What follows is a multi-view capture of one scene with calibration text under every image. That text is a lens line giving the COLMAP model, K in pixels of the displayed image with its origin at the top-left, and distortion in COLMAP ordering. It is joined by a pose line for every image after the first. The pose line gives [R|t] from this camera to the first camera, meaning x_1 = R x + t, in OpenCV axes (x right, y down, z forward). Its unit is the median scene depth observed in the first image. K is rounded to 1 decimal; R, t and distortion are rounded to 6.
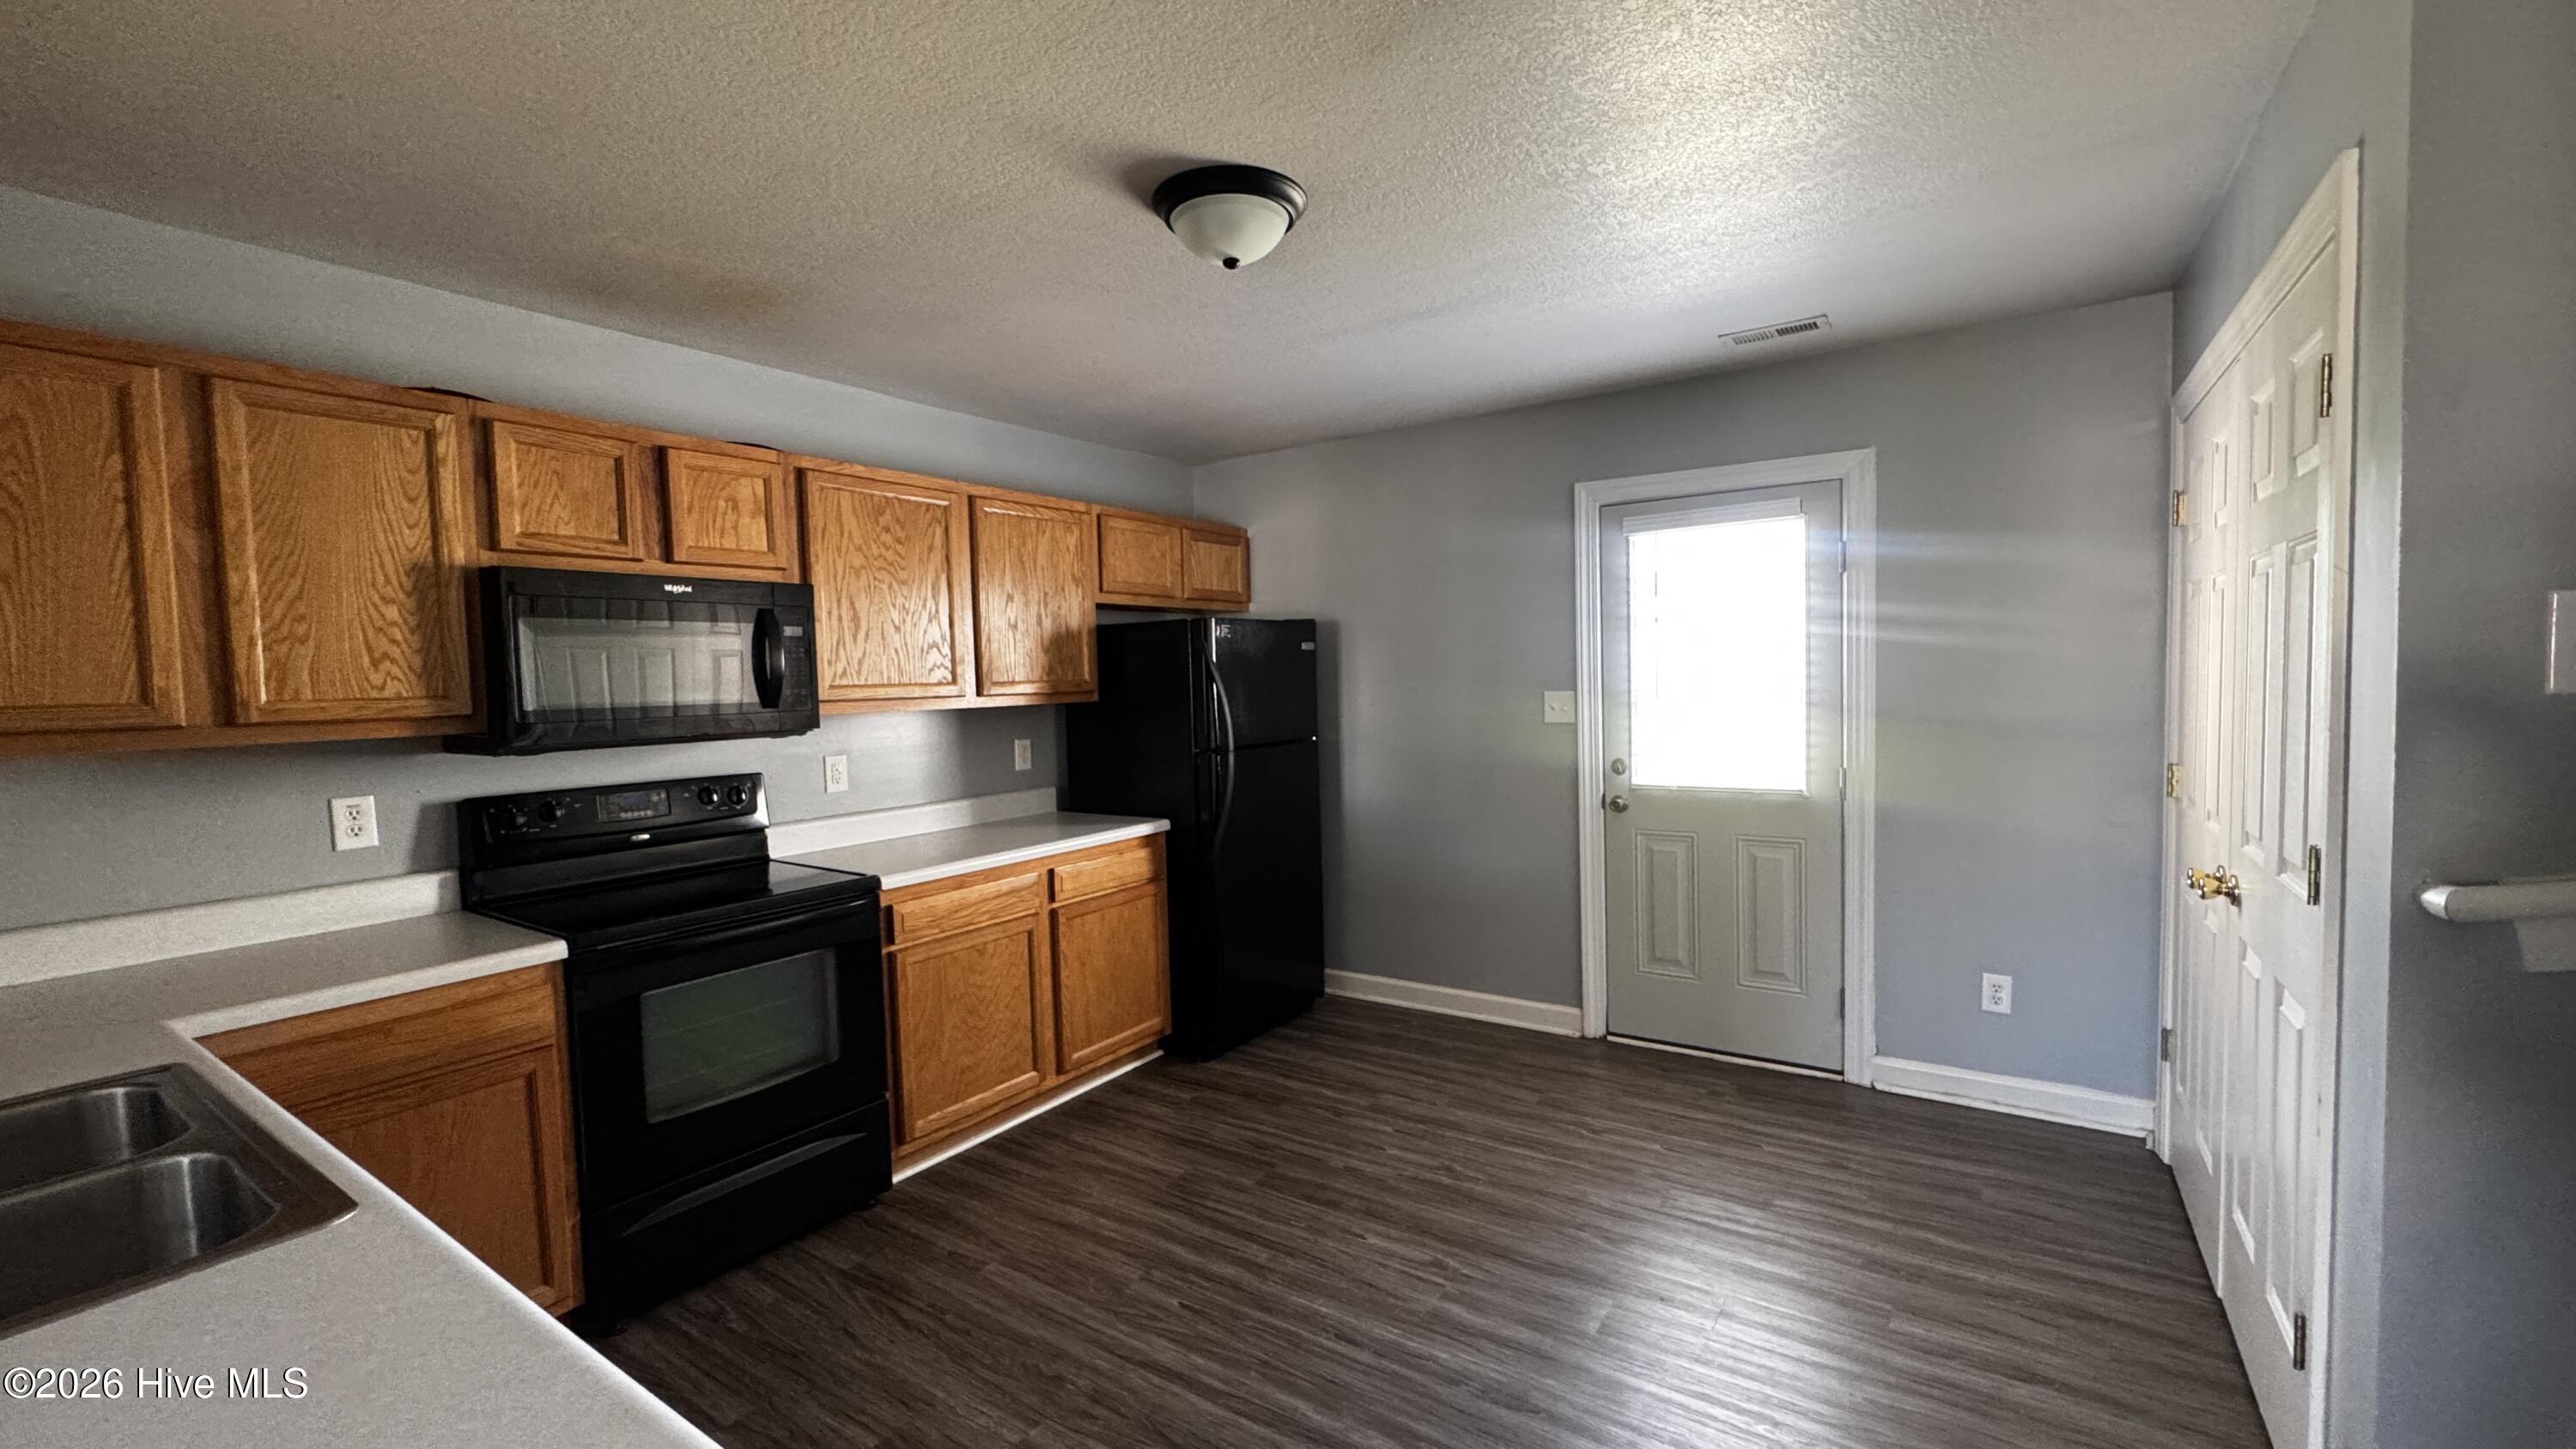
lens RADIAL K [[1035.6, 0, 1293.4], [0, 1035.6, 722.9], [0, 0, 1]] dist [-0.000632, -0.000186]
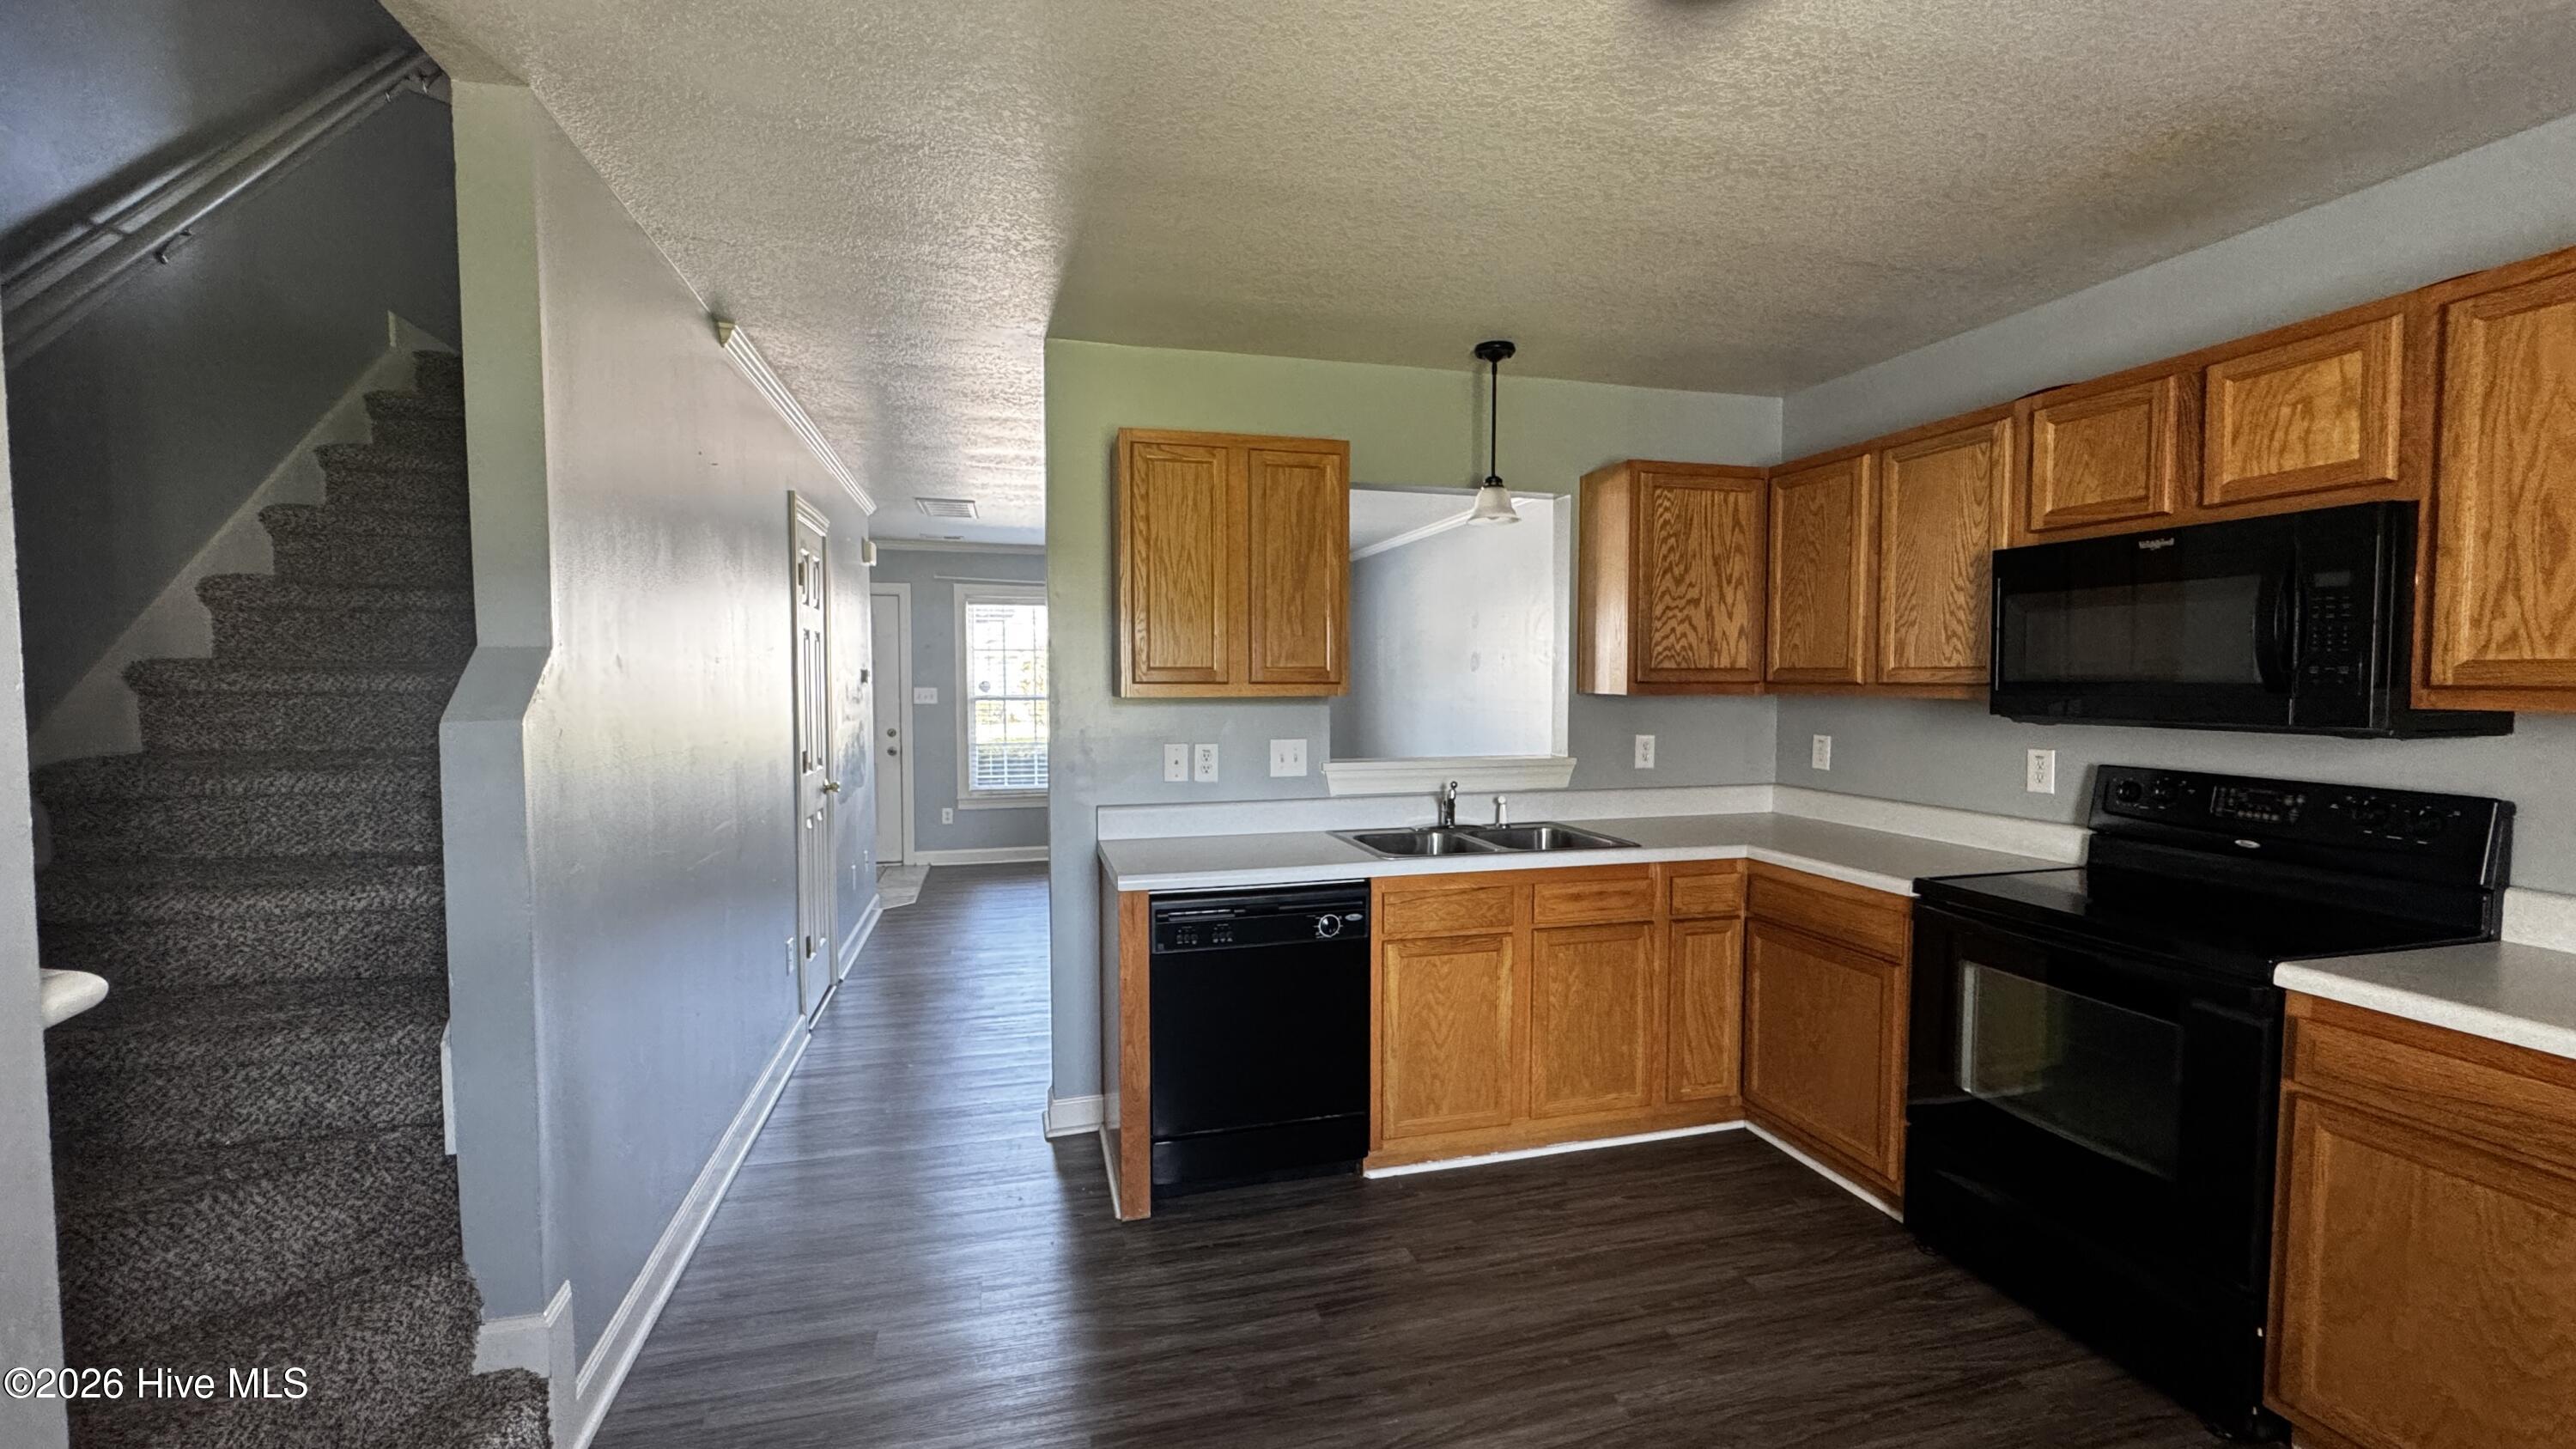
lens RADIAL K [[1035.6, 0, 1292.4], [0, 1035.6, 728.9], [0, 0, 1]] dist [-0.000632, -0.000186]
pose [[-0.652810, 0.068693, -0.754401, 0.534618], [-0.014917, 0.994521, 0.103466, -0.060034], [0.757375, 0.078797, -0.648208, 1.080928]]
